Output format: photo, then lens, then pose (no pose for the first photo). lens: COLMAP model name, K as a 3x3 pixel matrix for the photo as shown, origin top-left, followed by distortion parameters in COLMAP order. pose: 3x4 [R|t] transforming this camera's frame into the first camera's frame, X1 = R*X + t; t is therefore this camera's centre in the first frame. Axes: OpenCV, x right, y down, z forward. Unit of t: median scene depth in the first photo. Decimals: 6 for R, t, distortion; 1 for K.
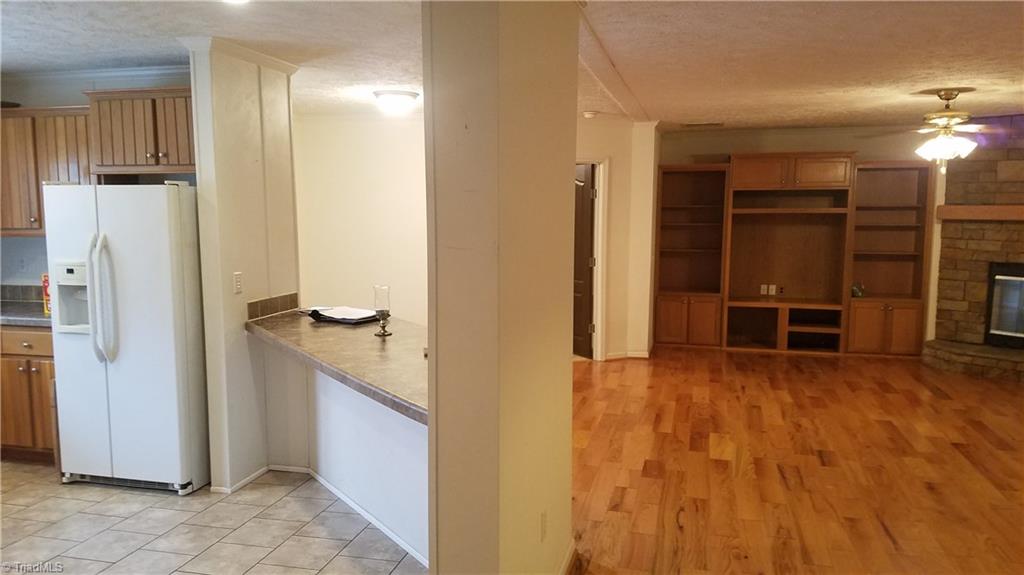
lens RADIAL K [[764.8, 0, 510.0], [0, 764.8, 313.8], [0, 0, 1]] dist [0.167622, -0.264321]
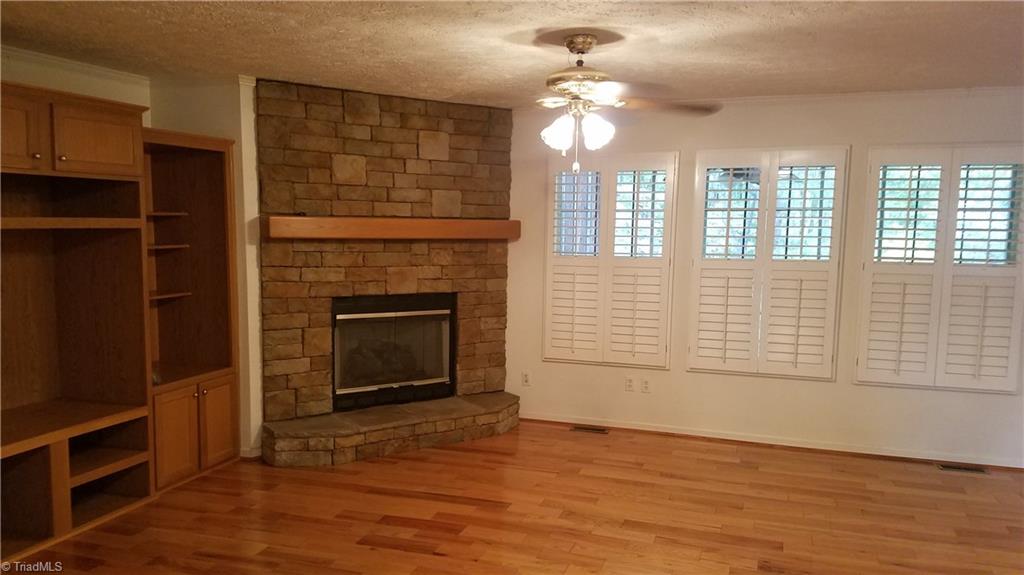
lens RADIAL K [[764.8, 0, 510.0], [0, 764.8, 313.8], [0, 0, 1]] dist [0.167622, -0.264321]
pose [[0.075588, -0.119484, 0.989955, -0.067500], [0.124374, 0.986171, 0.109531, -0.105605], [-0.989352, 0.114845, 0.089403, 0.765309]]
